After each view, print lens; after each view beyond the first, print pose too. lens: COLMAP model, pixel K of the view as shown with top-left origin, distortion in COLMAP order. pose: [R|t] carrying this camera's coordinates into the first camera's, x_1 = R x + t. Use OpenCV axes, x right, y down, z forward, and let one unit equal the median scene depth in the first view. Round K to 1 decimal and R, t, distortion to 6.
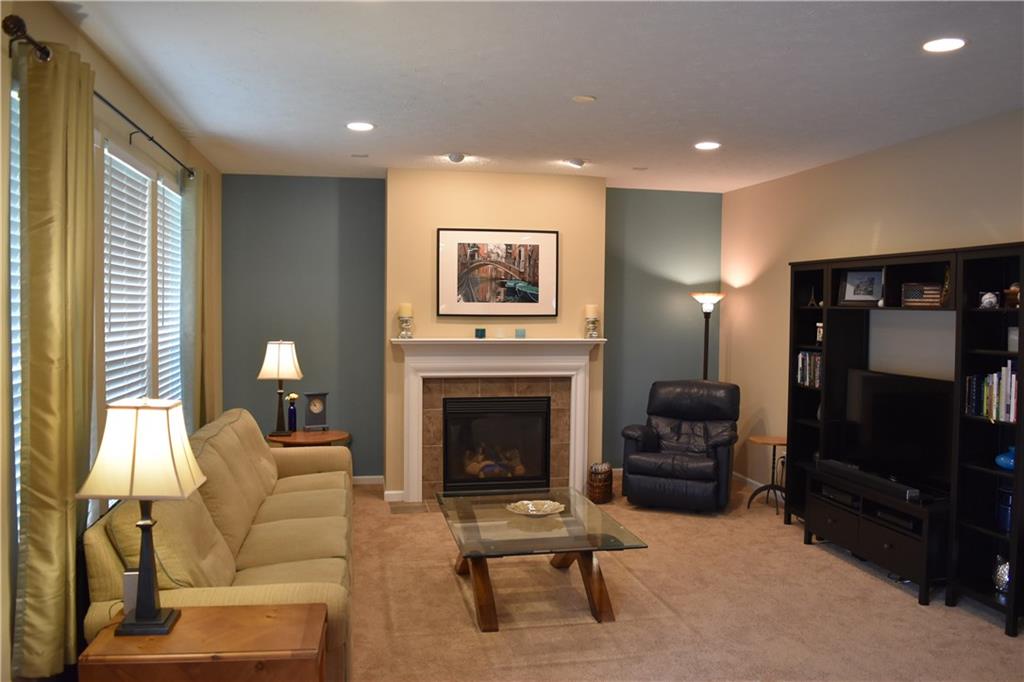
lens RADIAL K [[804.7, 0, 512.0], [0, 804.7, 341.0], [0, 0, 1]] dist [-0.088034, 0.013850]
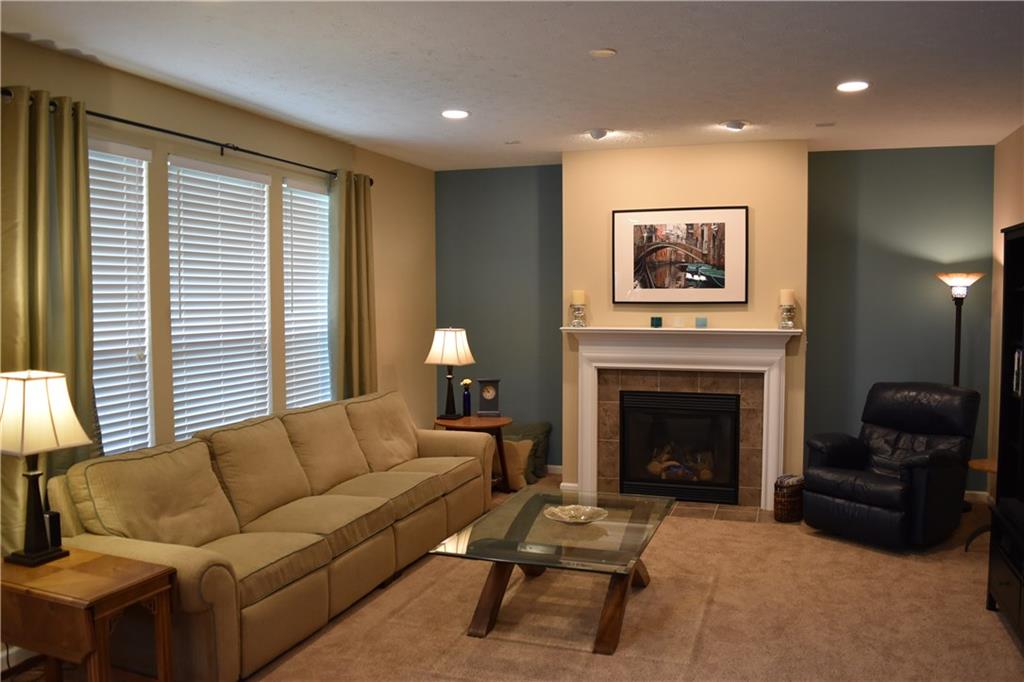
lens RADIAL K [[804.7, 0, 512.0], [0, 804.7, 341.0], [0, 0, 1]] dist [-0.088034, 0.013850]
pose [[0.861489, 0.017006, -0.507492, 0.284161], [-0.010458, 0.999821, 0.015751, -0.000734], [0.507669, -0.008262, 0.861513, 0.124098]]
